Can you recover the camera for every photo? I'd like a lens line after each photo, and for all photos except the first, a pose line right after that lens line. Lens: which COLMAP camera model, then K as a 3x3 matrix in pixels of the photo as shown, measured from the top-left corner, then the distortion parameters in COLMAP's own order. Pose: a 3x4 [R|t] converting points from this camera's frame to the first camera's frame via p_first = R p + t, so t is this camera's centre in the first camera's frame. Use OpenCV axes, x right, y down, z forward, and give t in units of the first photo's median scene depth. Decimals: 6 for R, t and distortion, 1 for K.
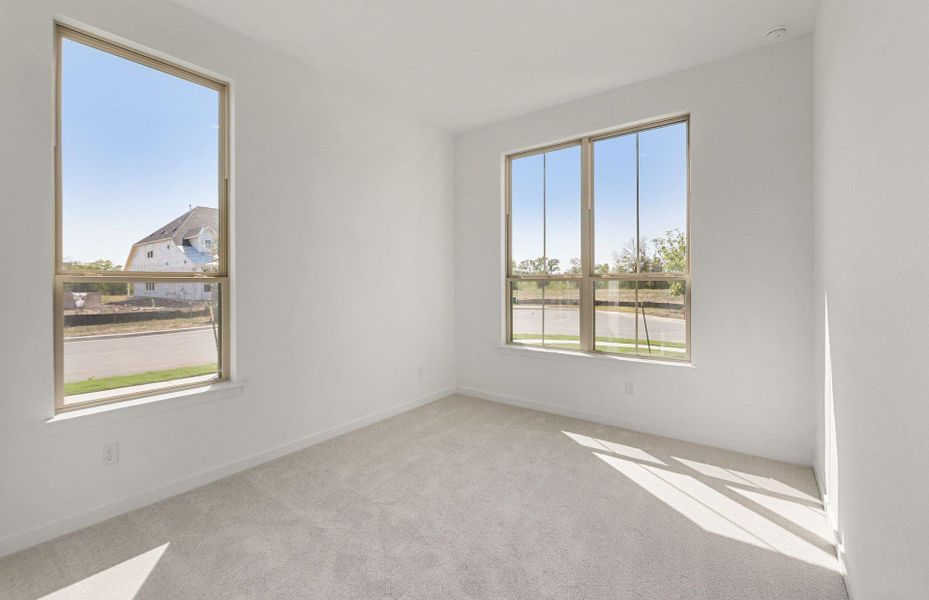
lens RADIAL K [[390.0, 0, 464.8], [0, 390.0, 290.7], [0, 0, 1]] dist [-0.000228, -0.000097]
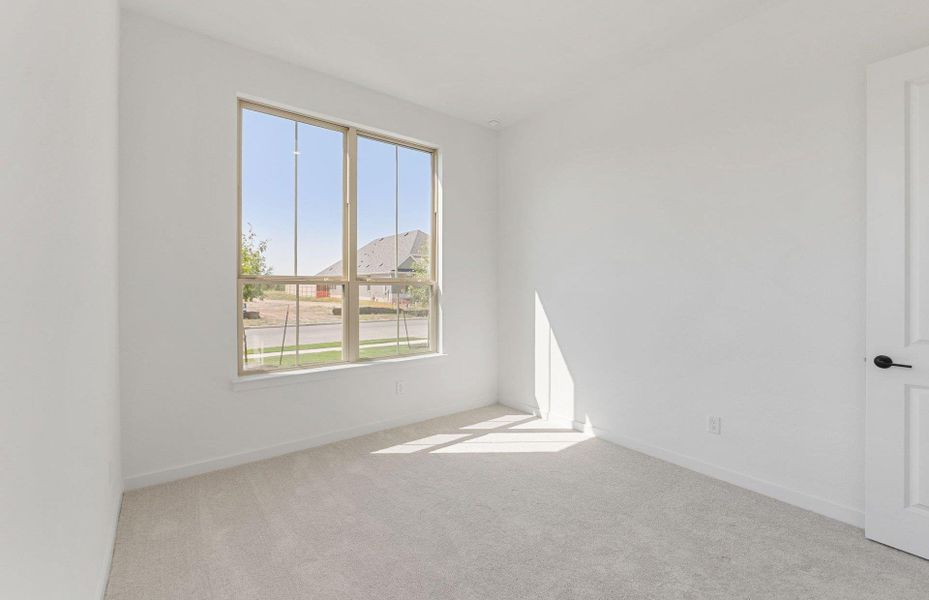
lens RADIAL K [[390.0, 0, 464.8], [0, 390.0, 290.7], [0, 0, 1]] dist [-0.000228, -0.000097]
pose [[0.280424, -0.012104, 0.959800, -0.512725], [0.013199, 0.999875, 0.008753, -0.015661], [-0.959785, 0.010213, 0.280549, 0.508347]]
